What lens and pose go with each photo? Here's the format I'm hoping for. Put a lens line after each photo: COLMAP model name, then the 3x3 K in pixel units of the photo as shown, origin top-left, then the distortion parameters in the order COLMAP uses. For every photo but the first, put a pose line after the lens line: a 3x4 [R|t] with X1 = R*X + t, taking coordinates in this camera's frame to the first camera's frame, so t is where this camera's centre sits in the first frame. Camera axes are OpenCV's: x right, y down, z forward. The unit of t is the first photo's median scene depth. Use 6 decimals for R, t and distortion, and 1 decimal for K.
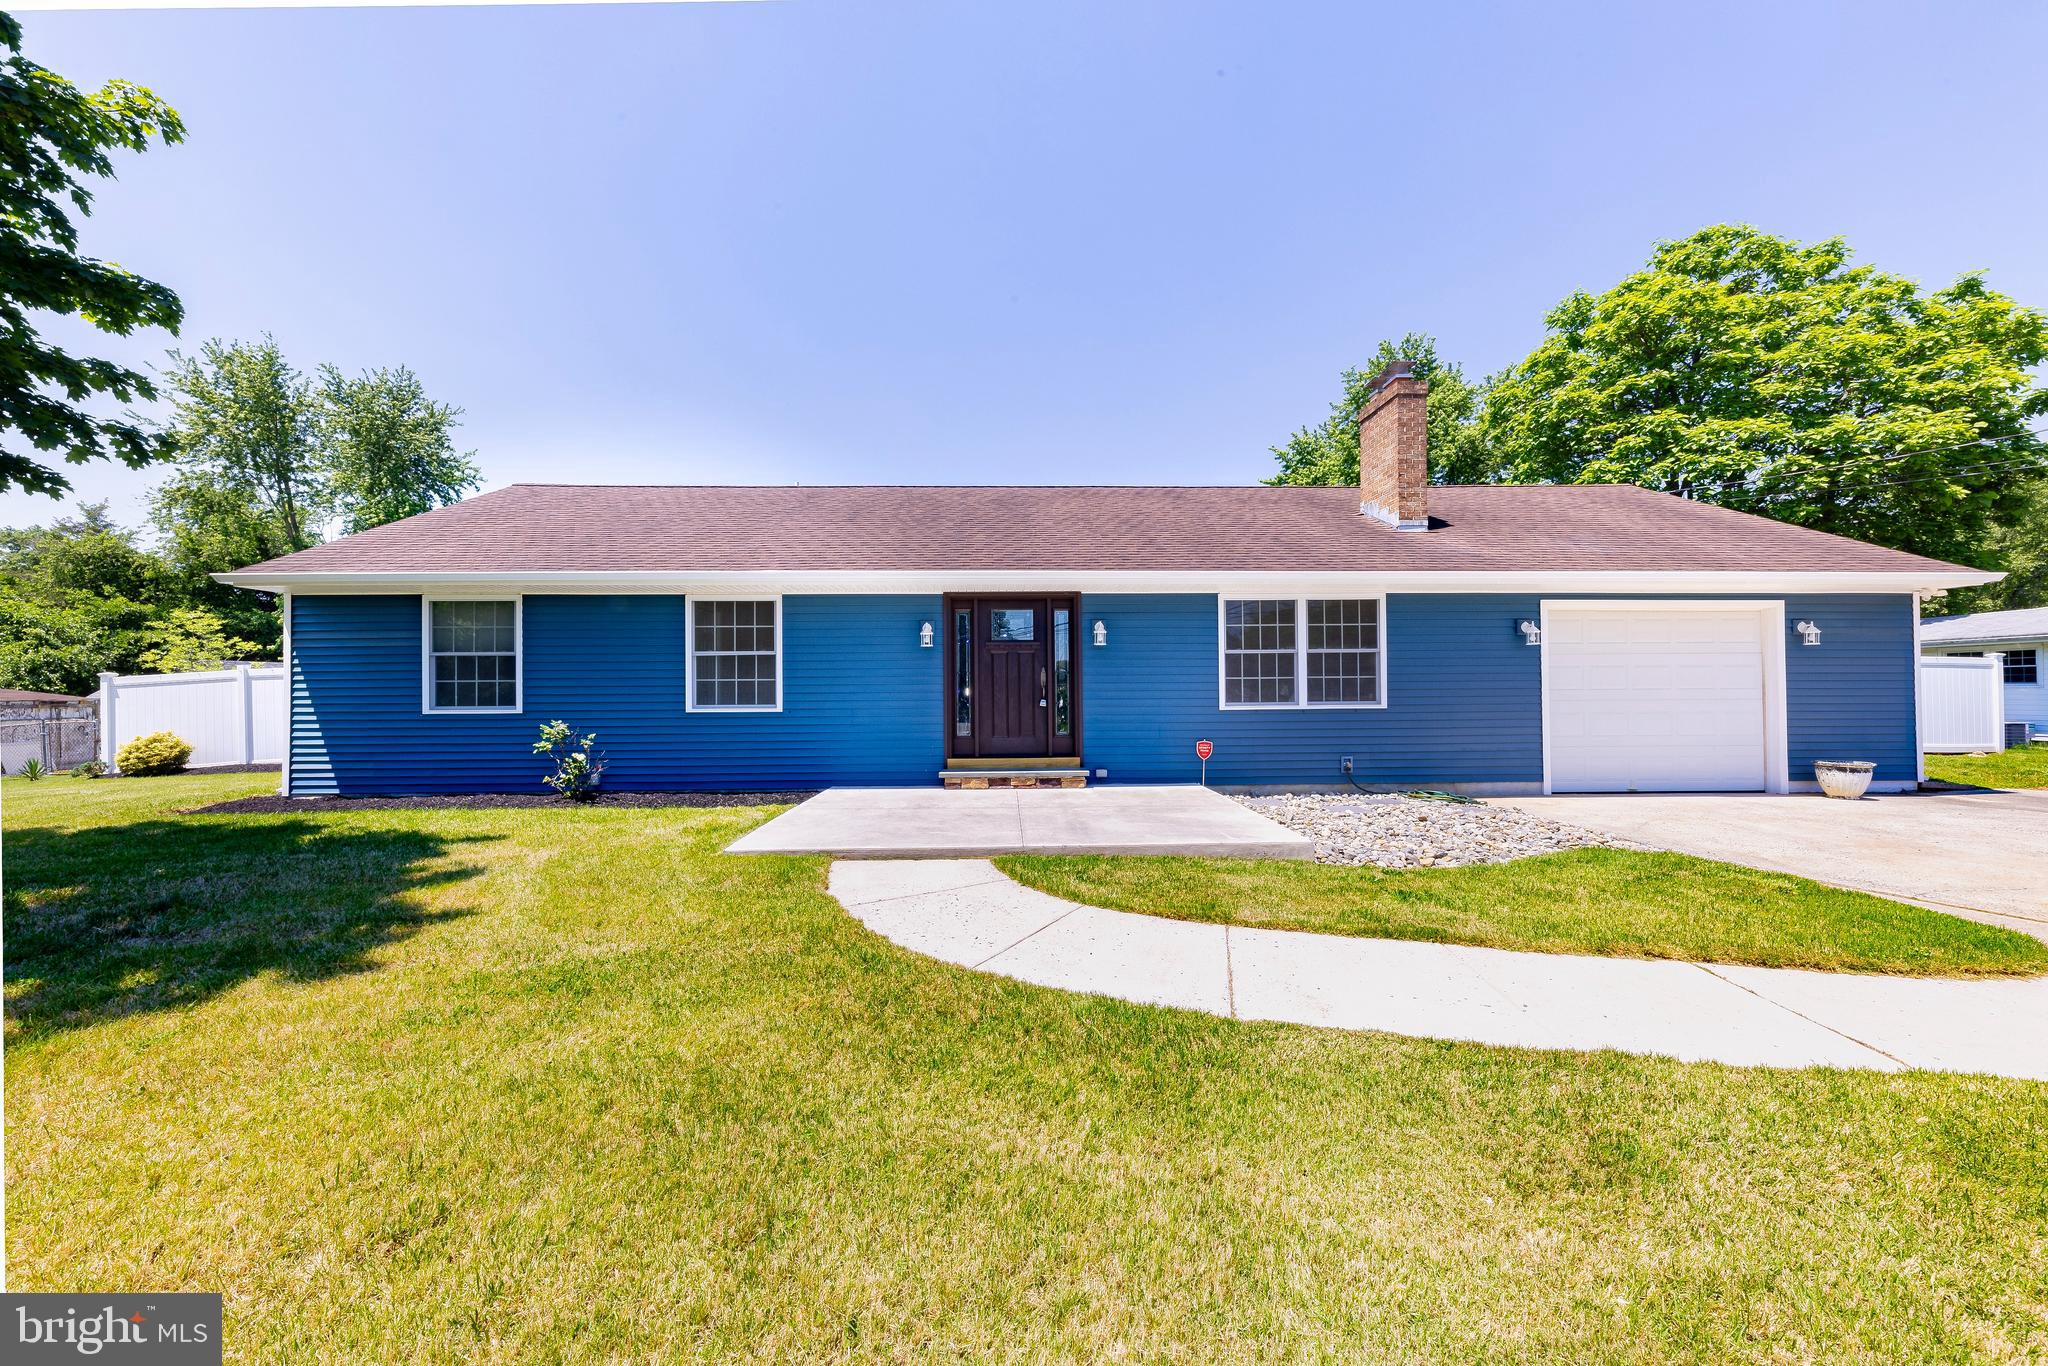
lens RADIAL K [[728.1, 0, 1025.7], [0, 728.1, 685.0], [0, 0, 1]] dist [0.007416, -0.002621]
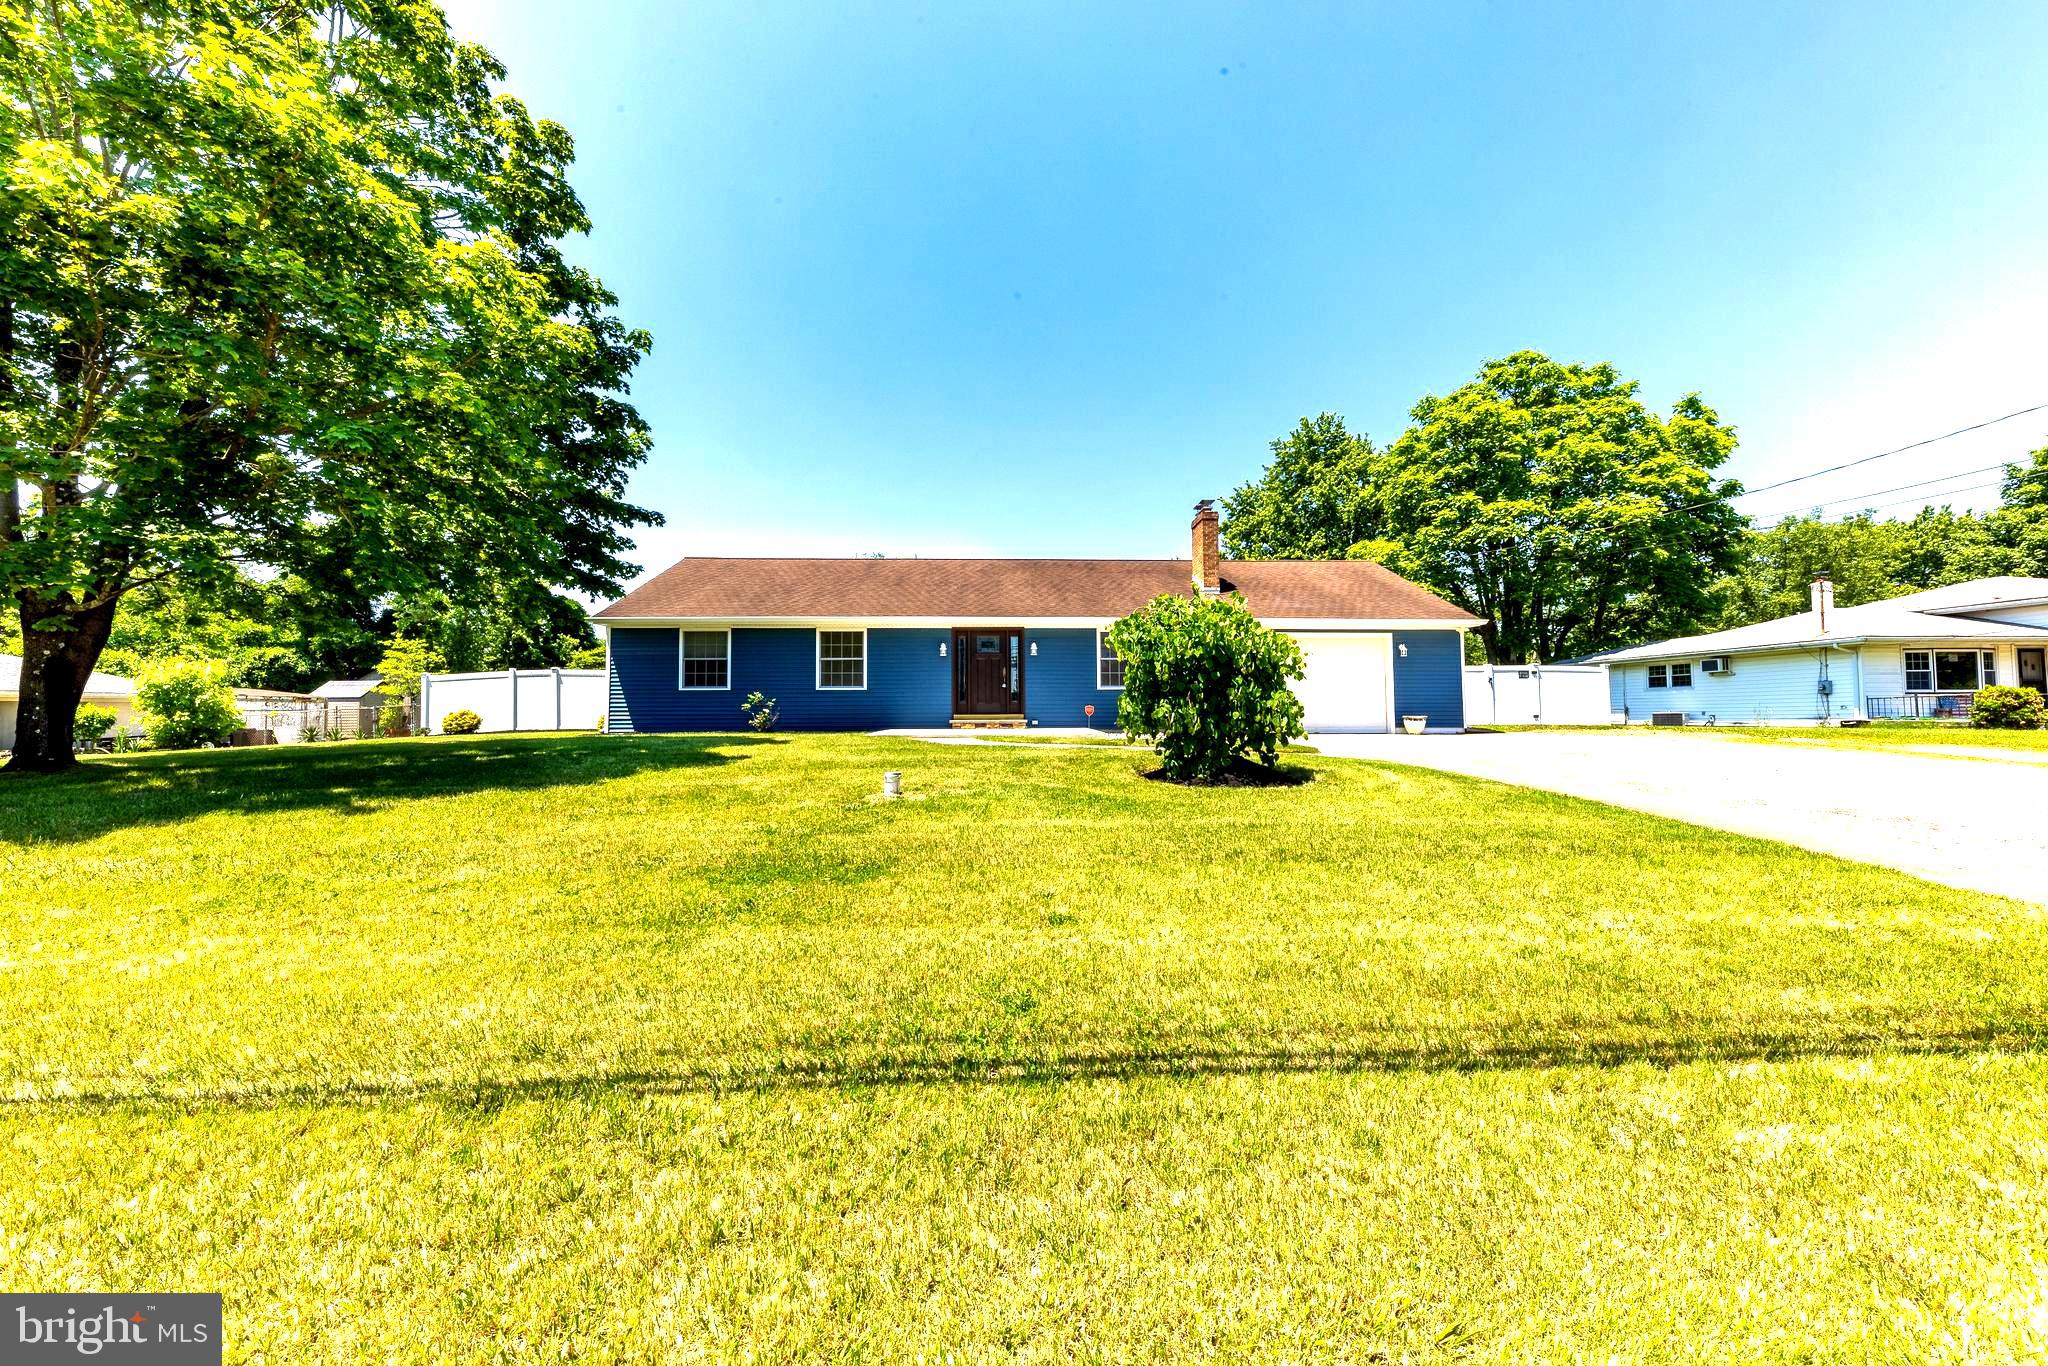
lens RADIAL K [[728.1, 0, 1028.3], [0, 728.1, 681.3], [0, 0, 1]] dist [0.007416, -0.002621]
pose [[0.999970, 0.002753, 0.007220, 0.060139], [-0.002508, 0.999427, -0.033769, 0.064878], [-0.007309, 0.033750, 0.999404, -0.751927]]
